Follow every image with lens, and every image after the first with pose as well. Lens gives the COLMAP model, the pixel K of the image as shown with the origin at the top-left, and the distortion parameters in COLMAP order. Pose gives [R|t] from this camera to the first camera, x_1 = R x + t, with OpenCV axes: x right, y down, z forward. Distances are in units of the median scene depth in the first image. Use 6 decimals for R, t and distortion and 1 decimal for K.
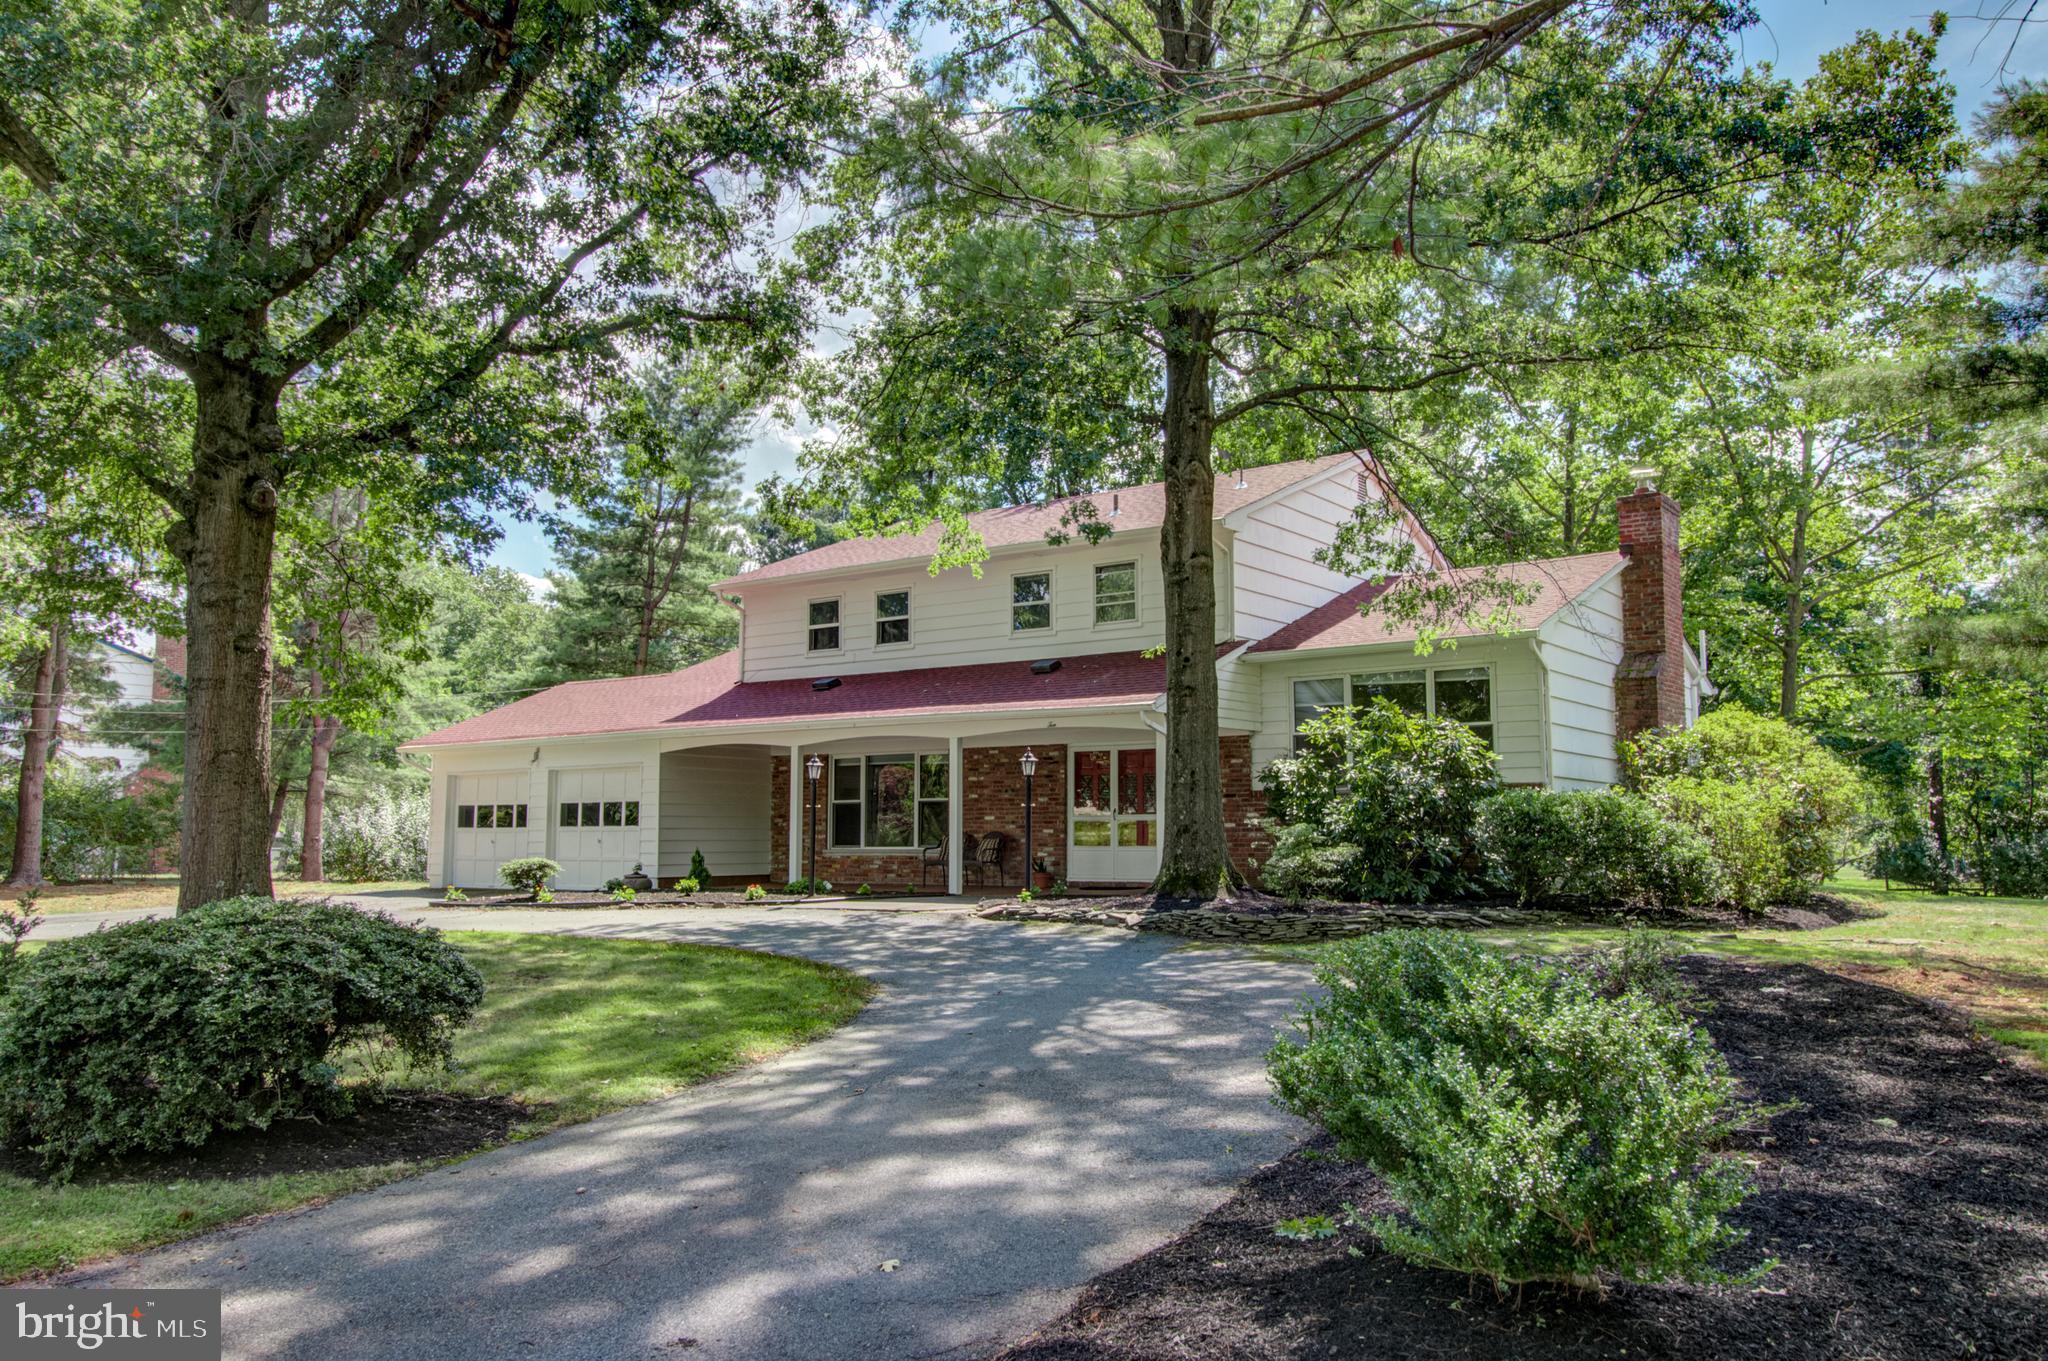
lens RADIAL K [[1659.3, 0, 1024.0], [0, 1659.3, 680.5], [0, 0, 1]] dist [0.006395, 0.002327]
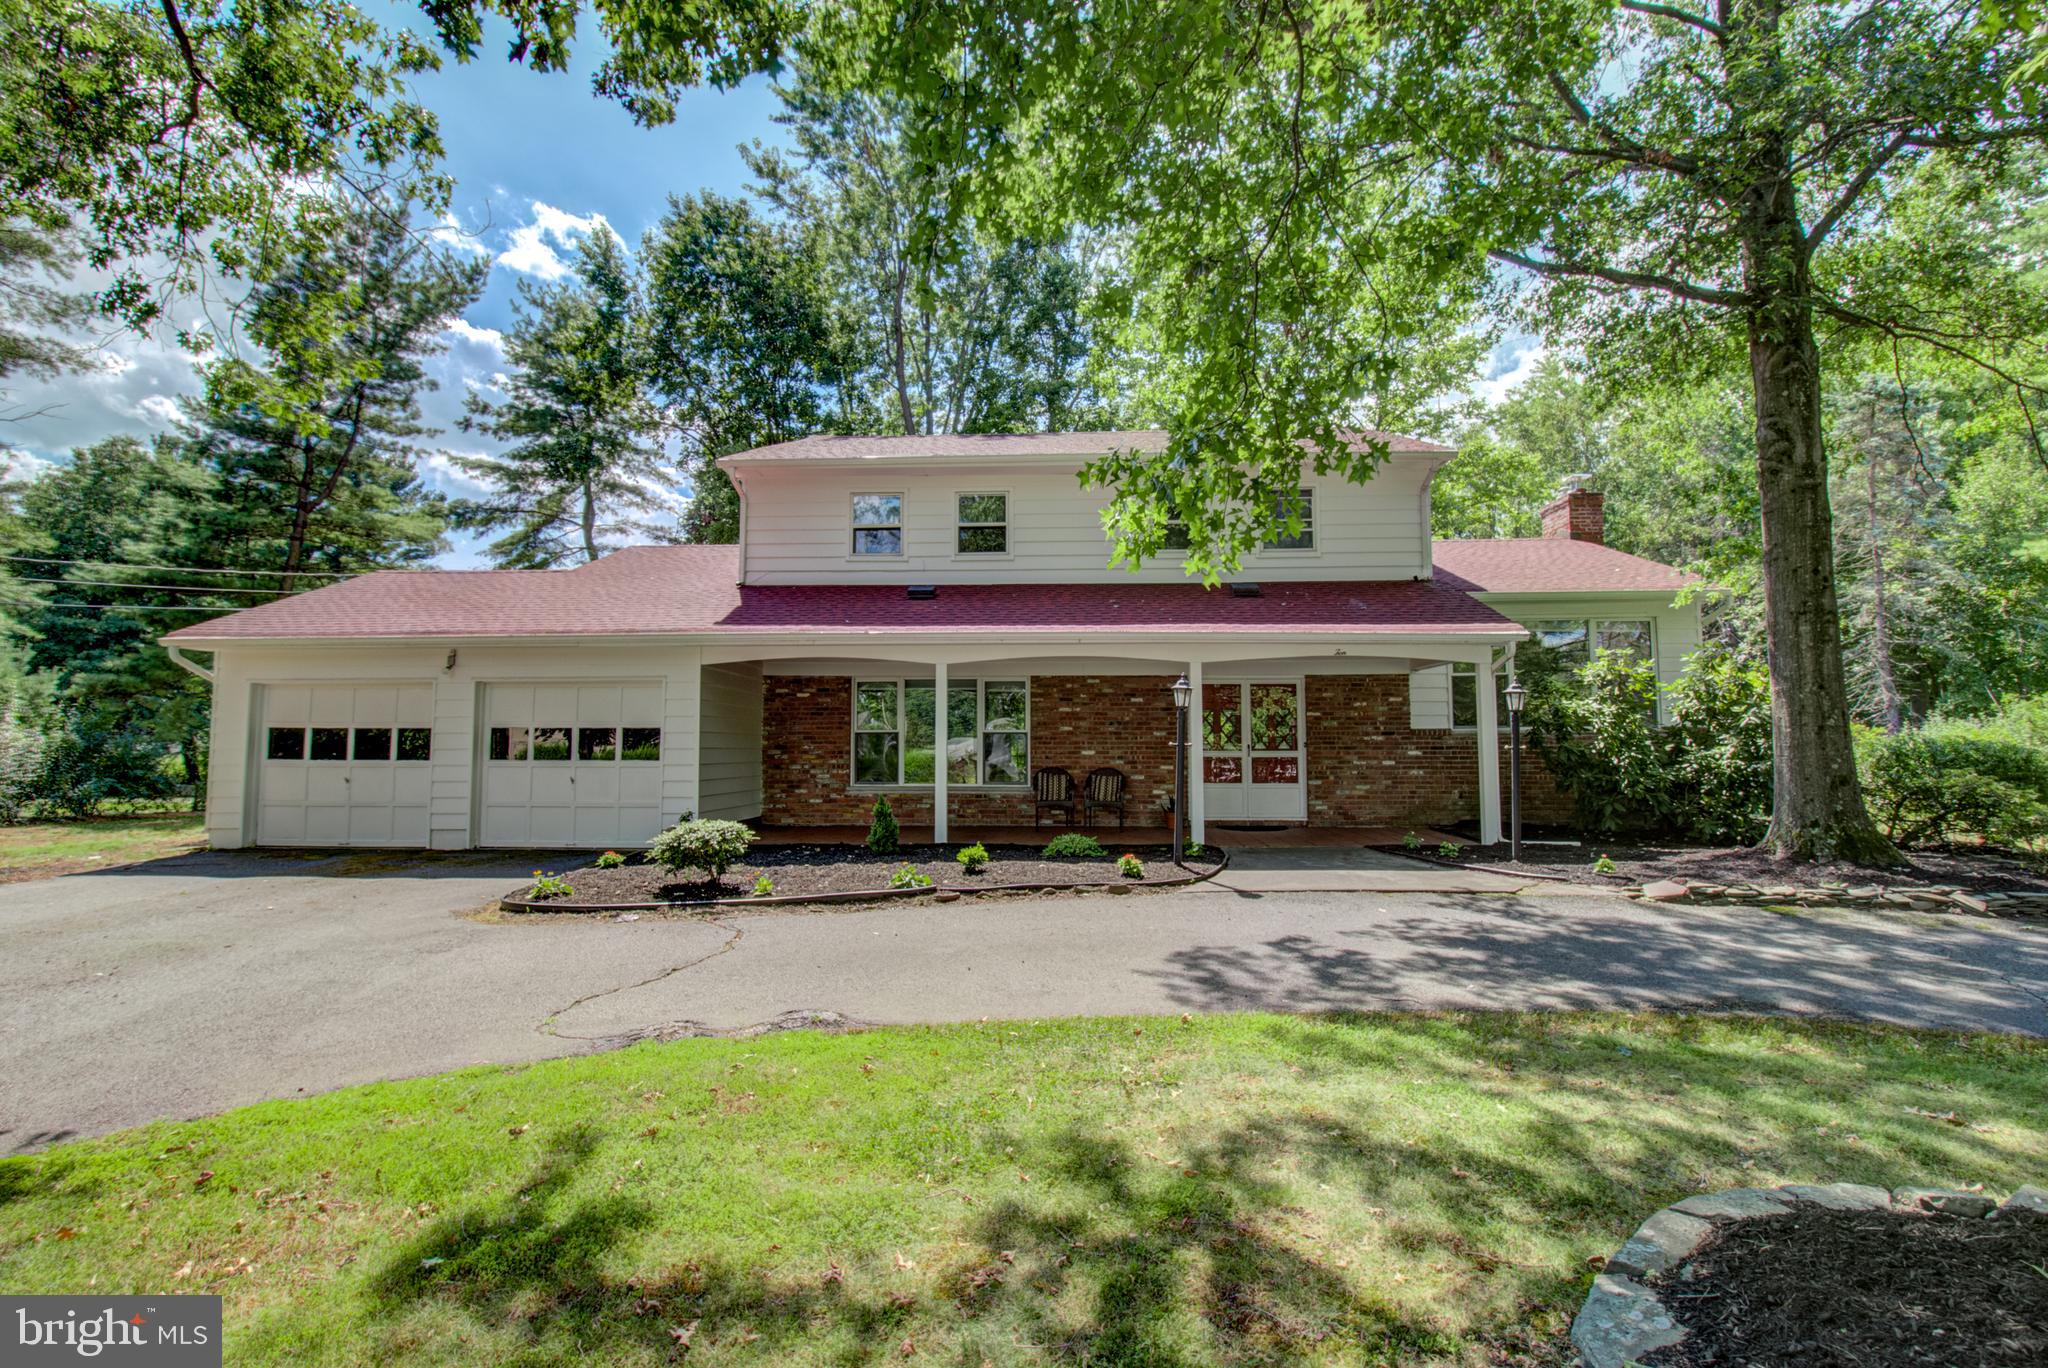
lens RADIAL K [[1062.7, 0, 1024.0], [0, 1062.7, 684.0], [0, 0, 1]] dist [-0.000421, -0.000029]
pose [[0.835352, 0.040362, 0.548232, -0.428955], [-0.055314, 0.998411, 0.010778, 0.046453], [-0.546926, -0.039328, 0.836257, 0.606716]]
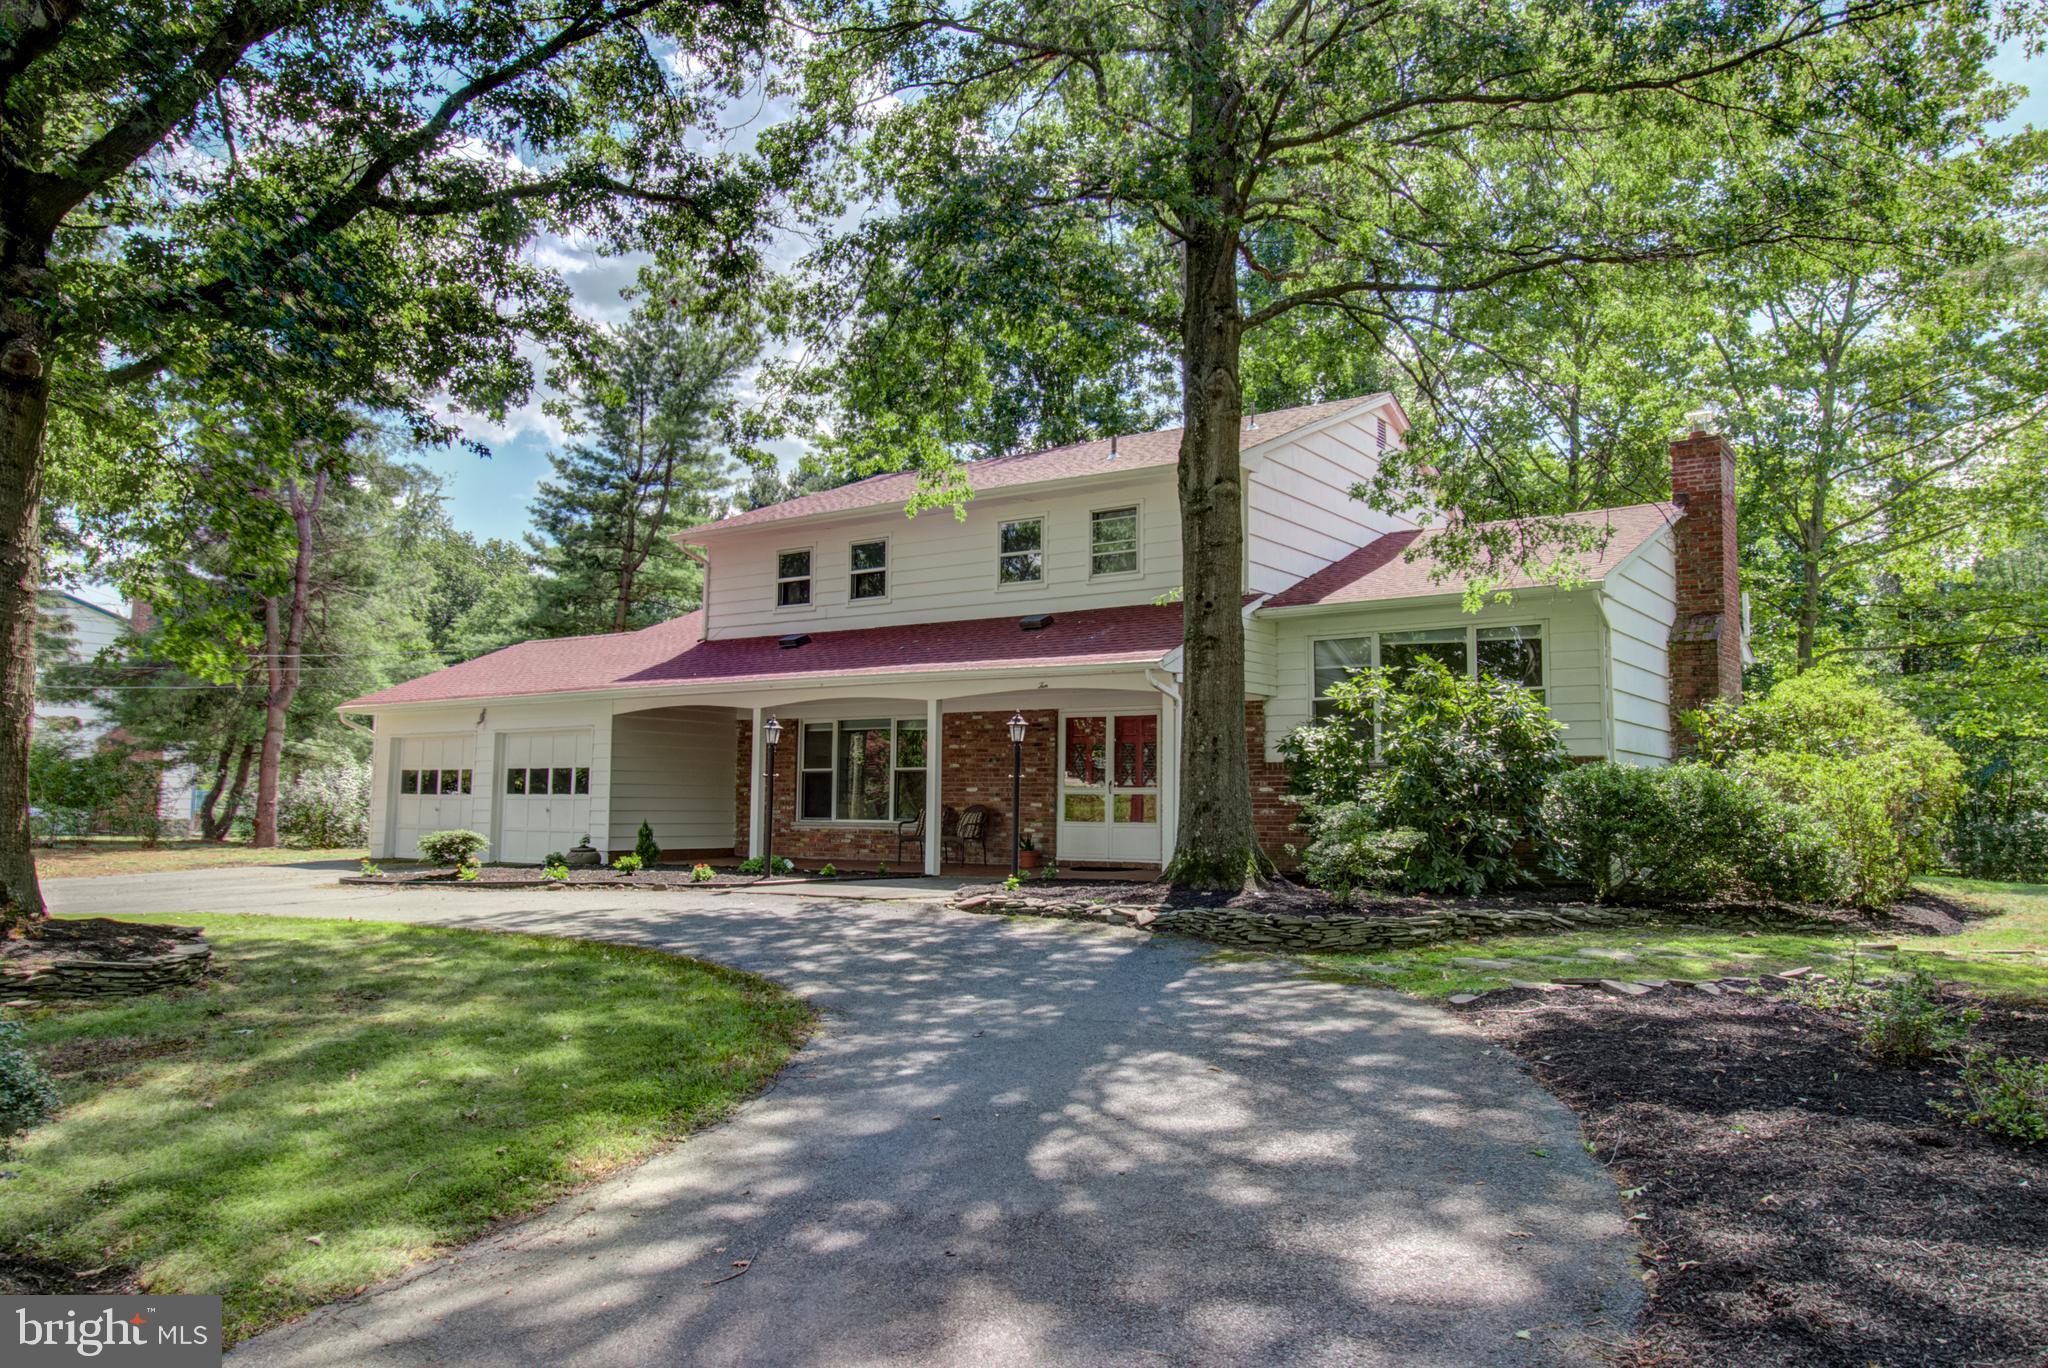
lens RADIAL K [[1528.7, 0, 1024.0], [0, 1528.7, 684.0], [0, 0, 1]] dist [-0.000887, -0.001775]
pose [[0.999876, 0.010560, 0.011671, -0.002844], [-0.010738, 0.999825, 0.015291, 0.013357], [-0.011508, -0.015414, 0.999815, 0.184535]]
